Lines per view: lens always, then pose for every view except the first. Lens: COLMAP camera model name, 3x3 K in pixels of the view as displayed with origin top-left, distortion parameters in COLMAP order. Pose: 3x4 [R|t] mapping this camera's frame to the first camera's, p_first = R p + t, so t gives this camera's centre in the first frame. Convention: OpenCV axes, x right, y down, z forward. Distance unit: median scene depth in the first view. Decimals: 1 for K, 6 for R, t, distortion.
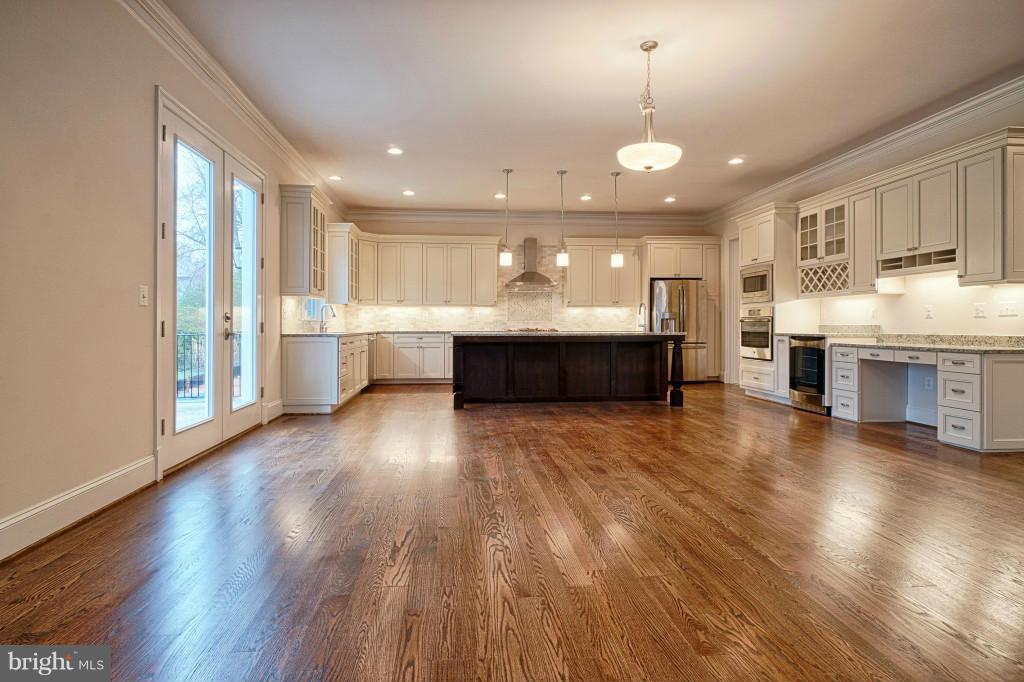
lens RADIAL K [[529.4, 0, 498.3], [0, 529.4, 334.9], [0, 0, 1]] dist [-0.003280, 0.000645]
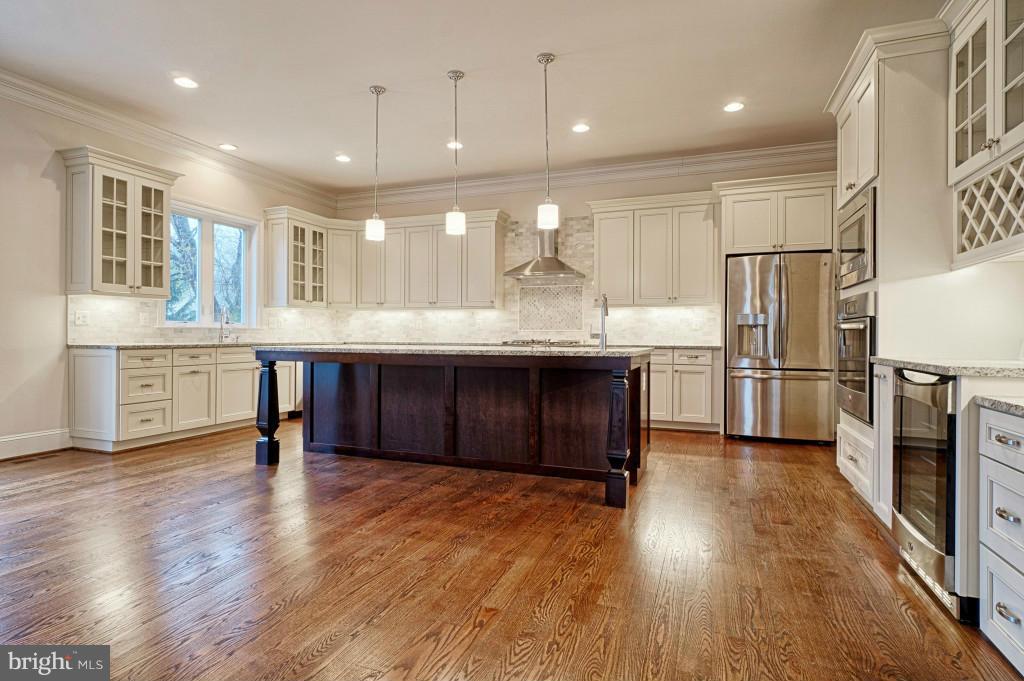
lens RADIAL K [[529.4, 0, 508.8], [0, 529.4, 336.8], [0, 0, 1]] dist [-0.003280, 0.000645]
pose [[0.898820, 0.006572, -0.438268, 0.431240], [-0.013525, 0.999827, -0.012745, -0.009493], [0.438108, 0.017383, 0.898754, 0.498732]]
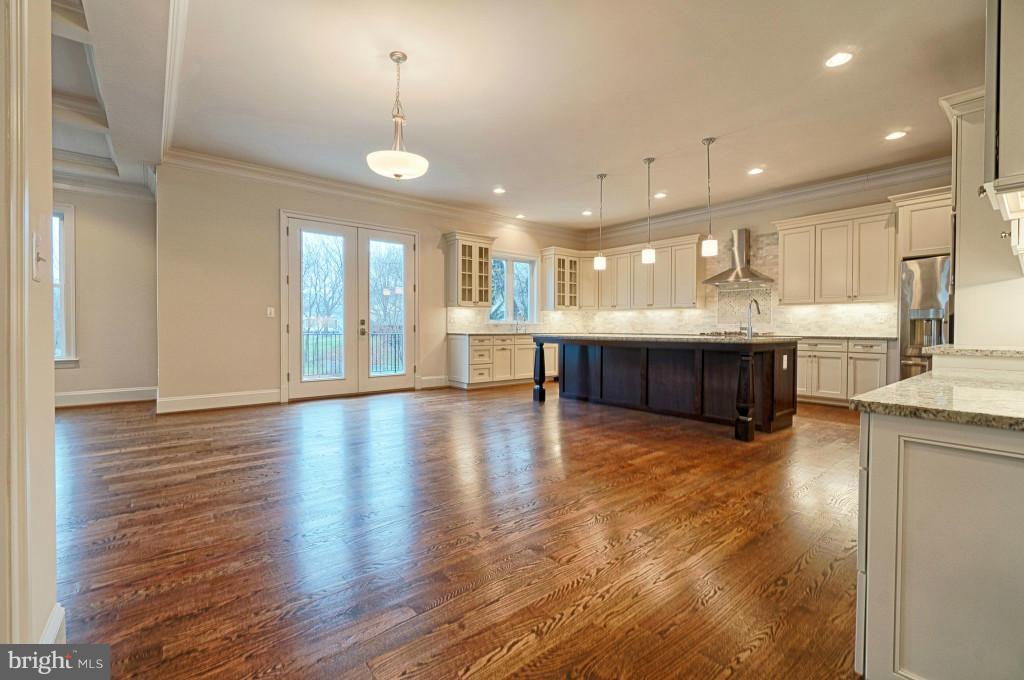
lens RADIAL K [[437.6, 0, 508.5], [0, 437.6, 334.4], [0, 0, 1]] dist [-0.005197, -0.000469]
pose [[0.559910, 0.017031, -0.828379, 0.610460], [-0.018655, 0.999794, 0.007947, -0.009057], [0.828344, 0.011004, 0.560112, 0.378615]]
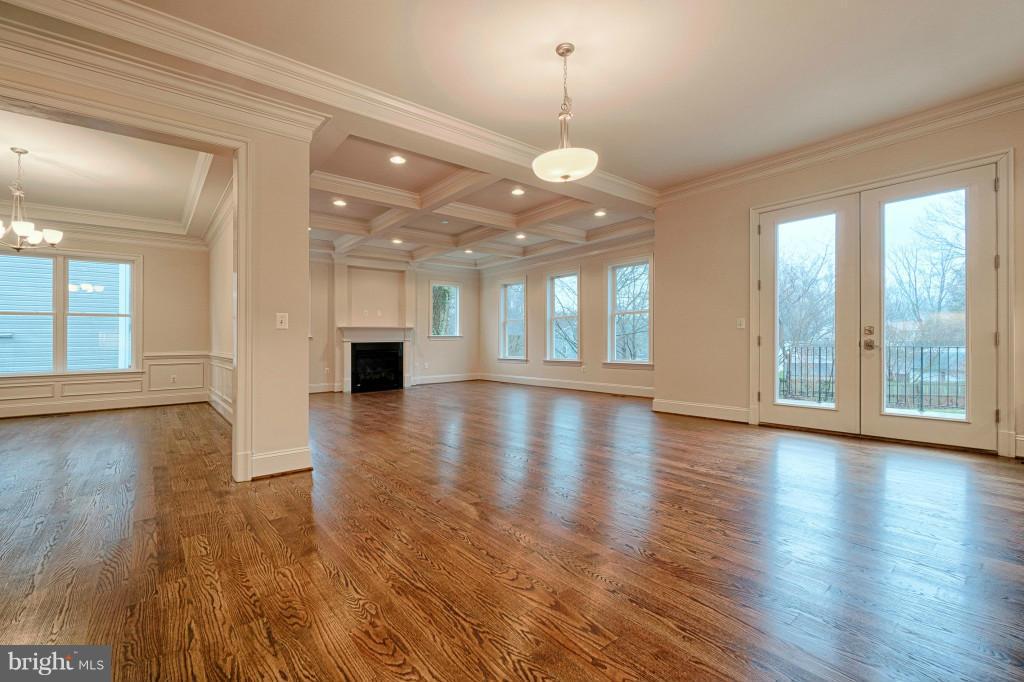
lens RADIAL K [[437.6, 0, 502.2], [0, 437.6, 341.7], [0, 0, 1]] dist [-0.005197, -0.000469]
pose [[-0.830812, 0.011302, -0.556438, 0.446324], [0.003837, 0.999886, 0.014580, -0.016654], [0.556539, 0.009978, -0.830761, 0.863669]]
